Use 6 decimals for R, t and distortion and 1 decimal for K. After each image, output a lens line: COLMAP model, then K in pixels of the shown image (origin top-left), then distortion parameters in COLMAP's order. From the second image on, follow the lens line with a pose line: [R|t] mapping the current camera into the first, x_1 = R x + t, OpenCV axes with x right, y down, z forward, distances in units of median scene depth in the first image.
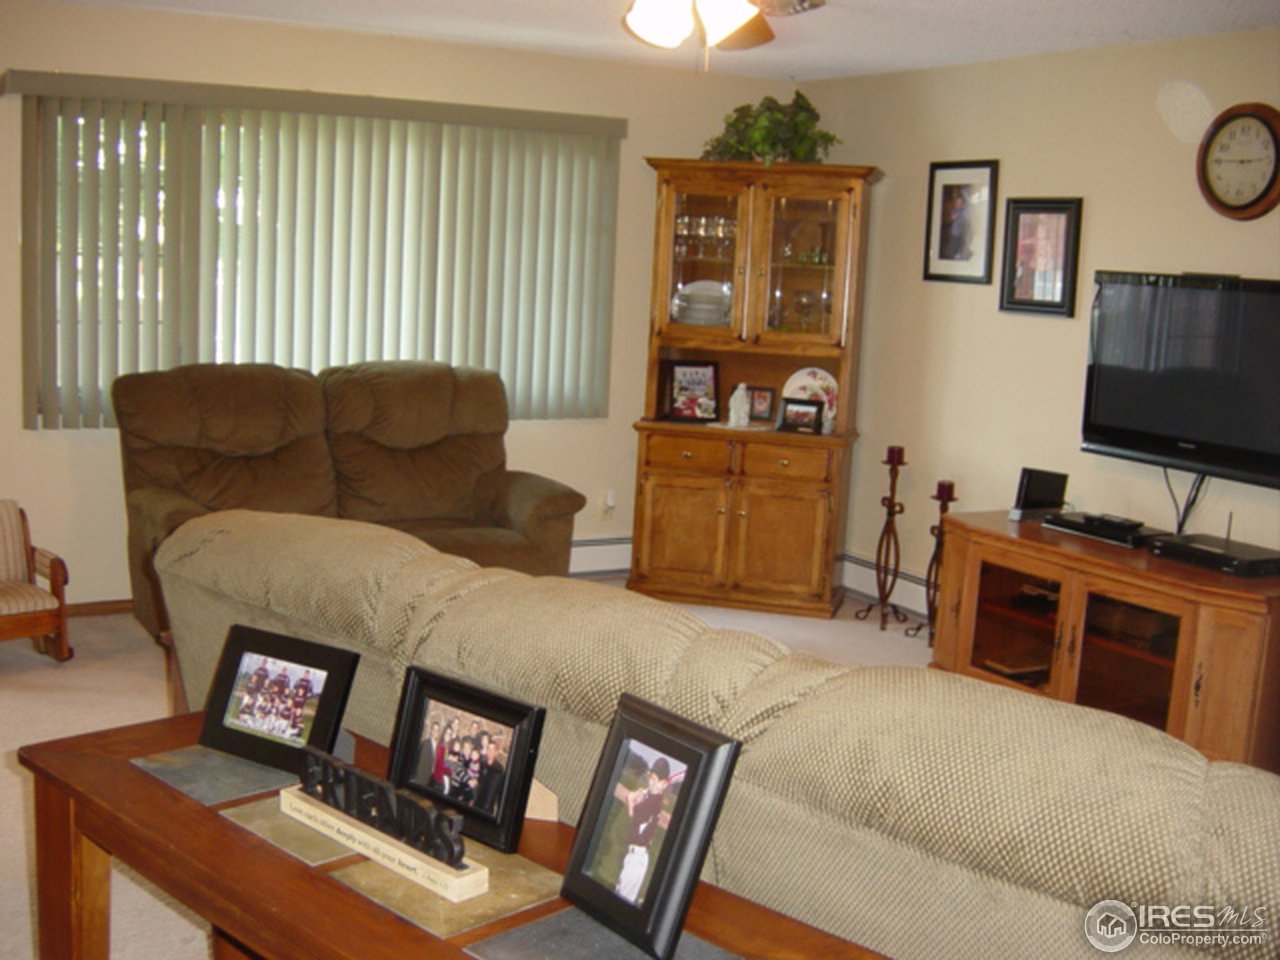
lens RADIAL K [[1463.2, 0, 621.5], [0, 1463.2, 522.9], [0, 0, 1]] dist [-0.173605, 0.089519]
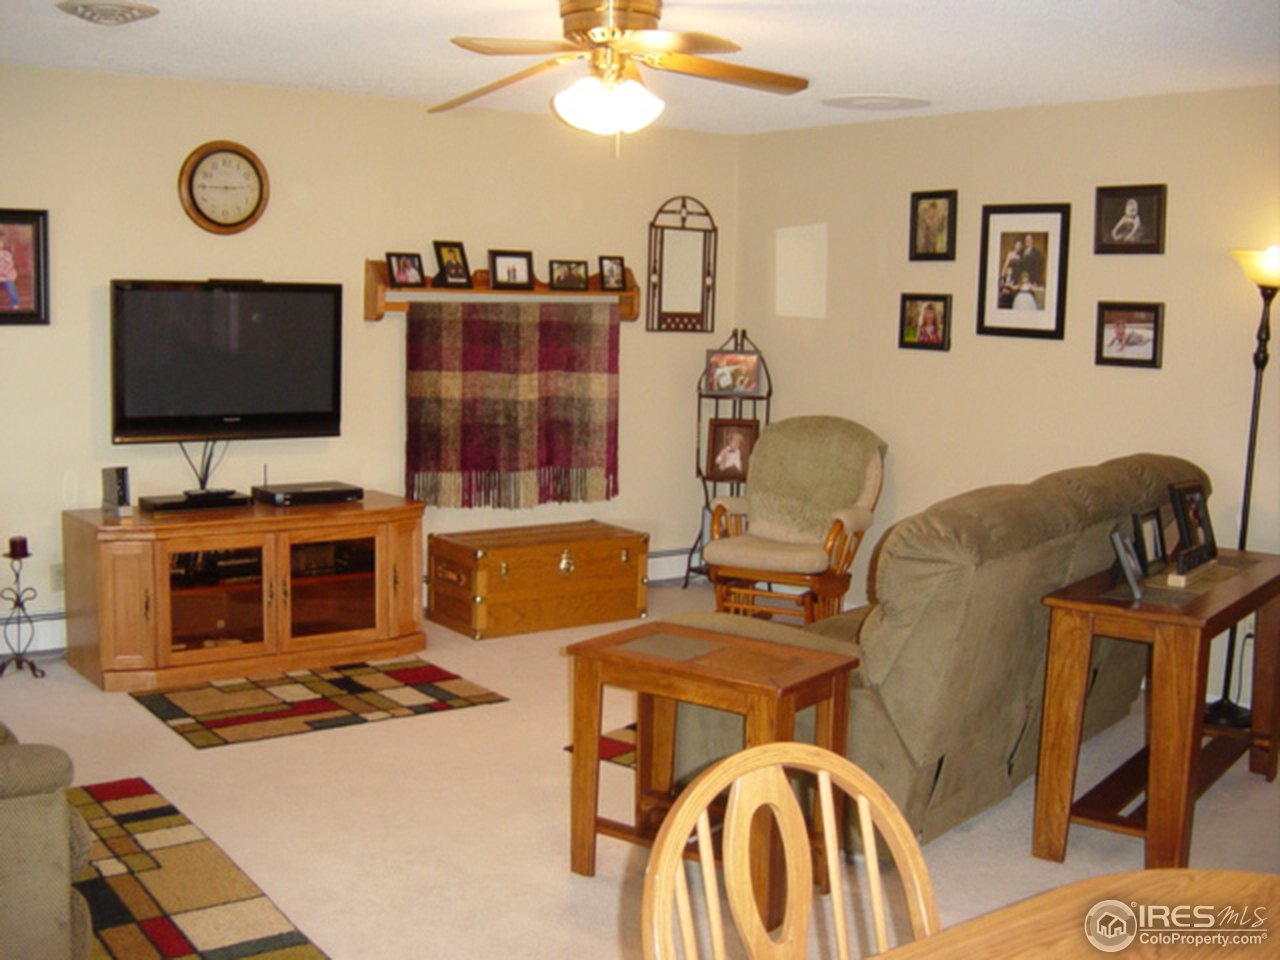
lens RADIAL K [[1463.2, 0, 621.5], [0, 1463.2, 522.9], [0, 0, 1]] dist [-0.173605, 0.089519]
pose [[-0.129018, -0.205288, 0.970160, -0.727125], [0.139591, 0.964836, 0.222725, -0.164963], [-0.981768, 0.164162, -0.095825, 0.667294]]
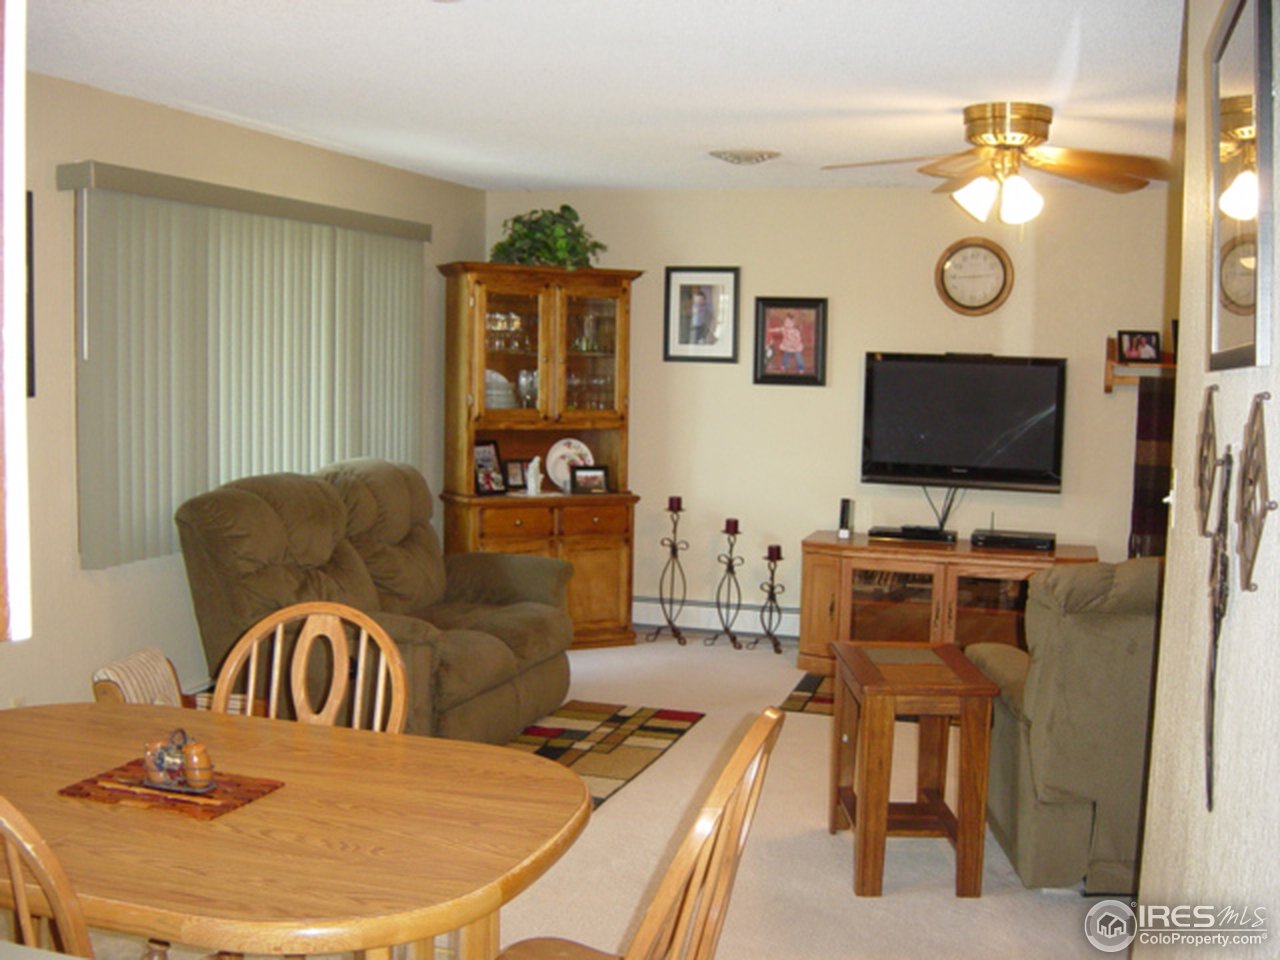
lens RADIAL K [[1463.2, 0, 621.5], [0, 1463.2, 522.9], [0, 0, 1]] dist [-0.173605, 0.089519]
pose [[0.722452, -0.111675, 0.682343, -0.724698], [0.133354, 0.990846, 0.020973, -0.065003], [-0.678439, 0.075842, 0.730731, 0.127874]]
